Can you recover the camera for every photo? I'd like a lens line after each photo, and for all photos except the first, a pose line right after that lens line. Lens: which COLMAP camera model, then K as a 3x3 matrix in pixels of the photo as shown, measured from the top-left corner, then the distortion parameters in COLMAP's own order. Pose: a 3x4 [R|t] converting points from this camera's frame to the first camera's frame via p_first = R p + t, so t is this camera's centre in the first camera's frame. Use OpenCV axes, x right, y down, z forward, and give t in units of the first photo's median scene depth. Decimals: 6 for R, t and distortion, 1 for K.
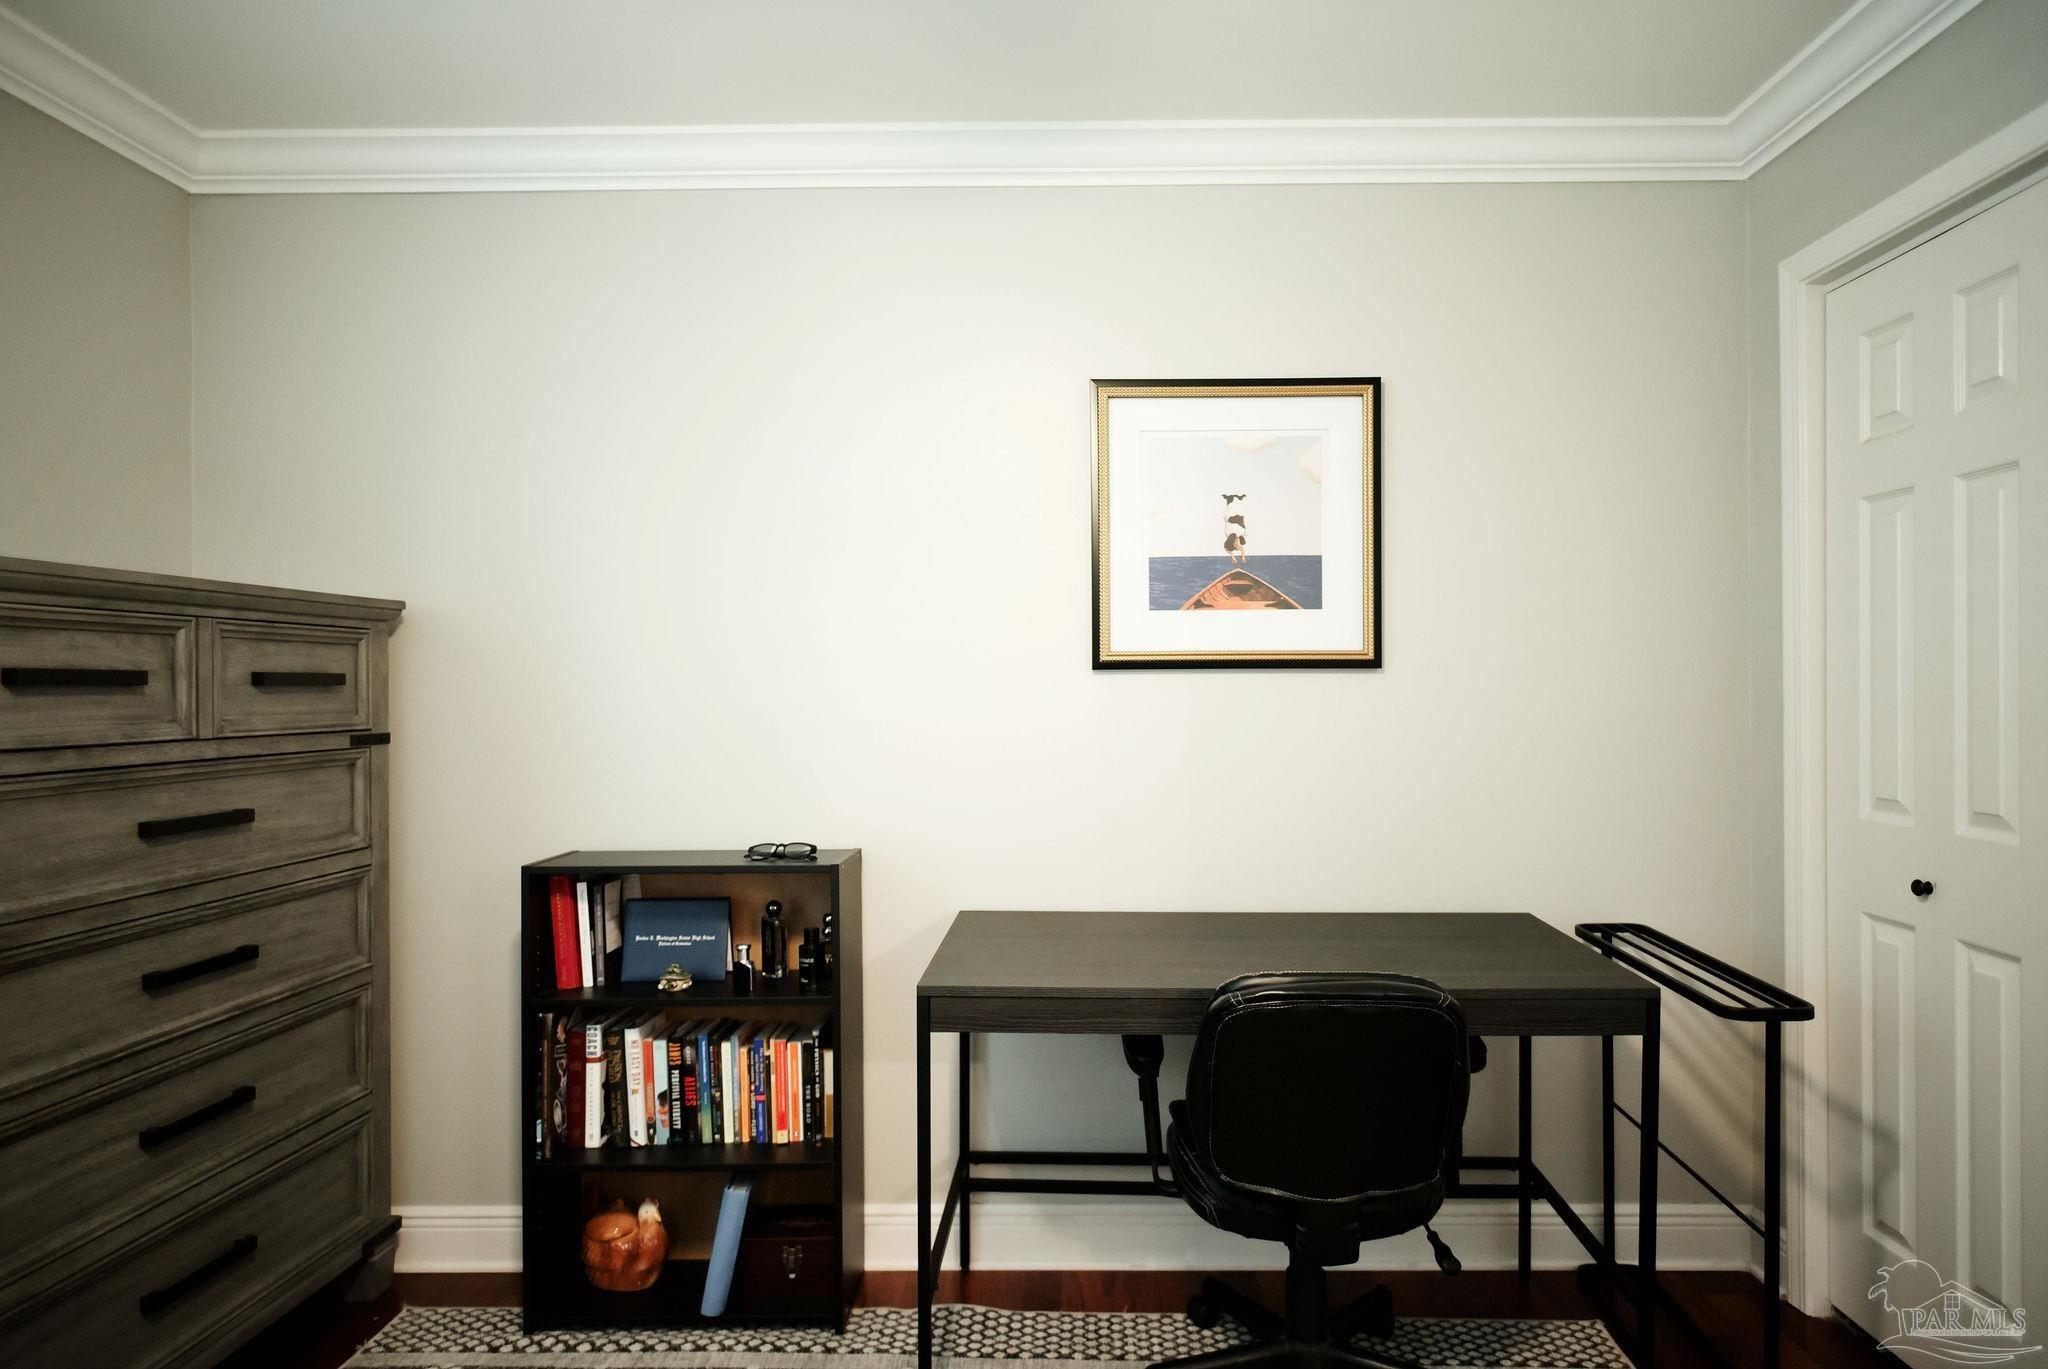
lens RADIAL K [[1181.5, 0, 1024.7], [0, 1181.5, 684.6], [0, 0, 1]] dist [0.002977, 0.001026]
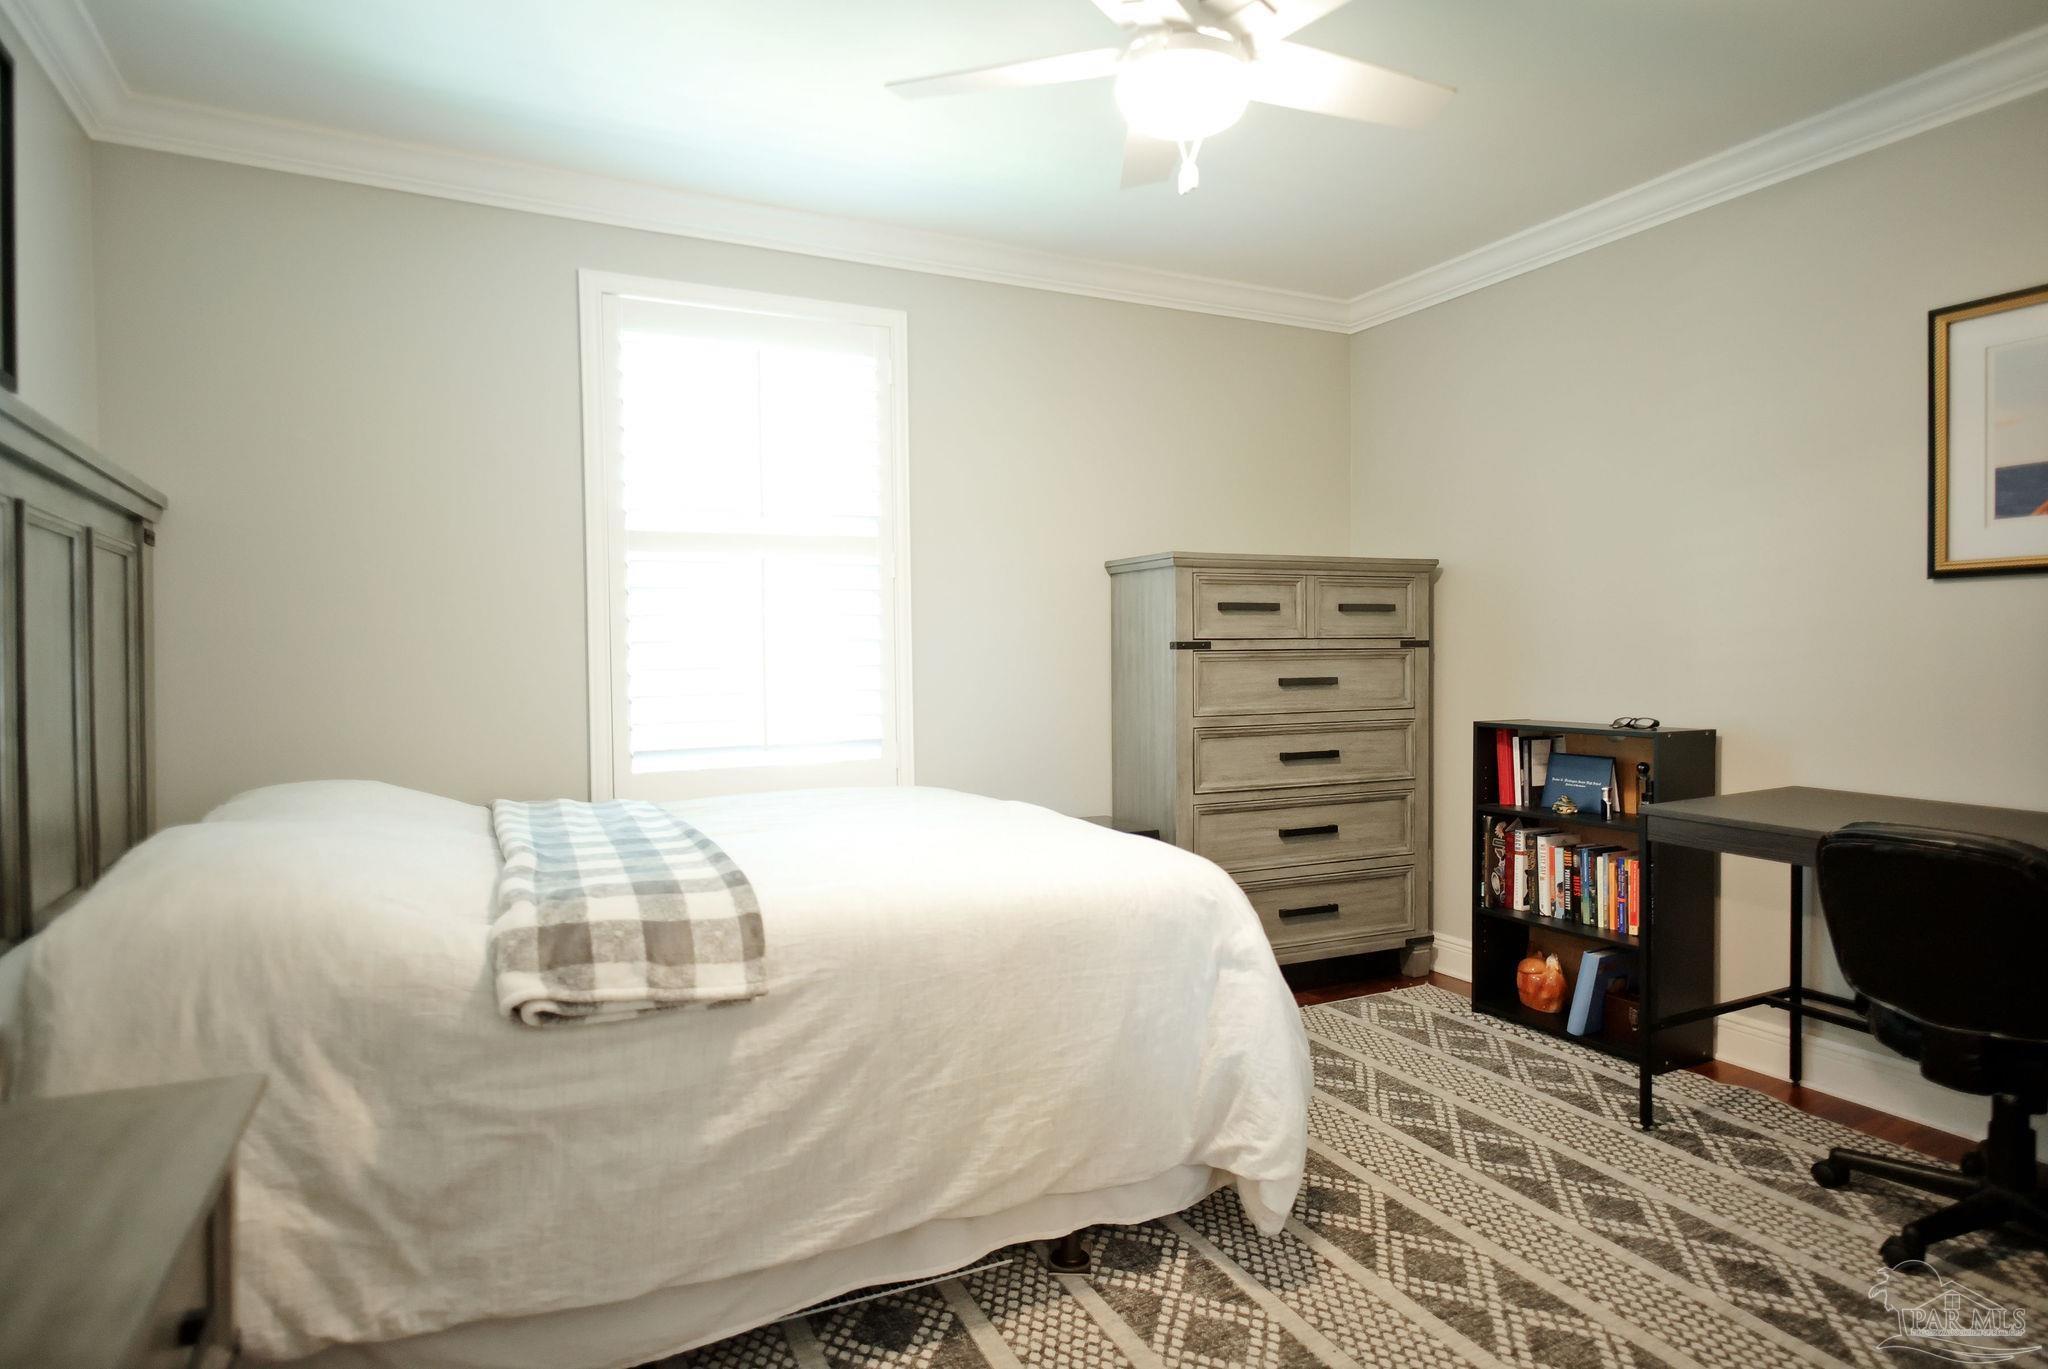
lens RADIAL K [[1181.5, 0, 1026.5], [0, 1181.5, 674.6], [0, 0, 1]] dist [0.002977, 0.001026]
pose [[0.456354, 0.019528, -0.889584, 0.693158], [0.006873, 0.999652, 0.025470, 0.044760], [0.889772, -0.017738, 0.456061, -0.253037]]
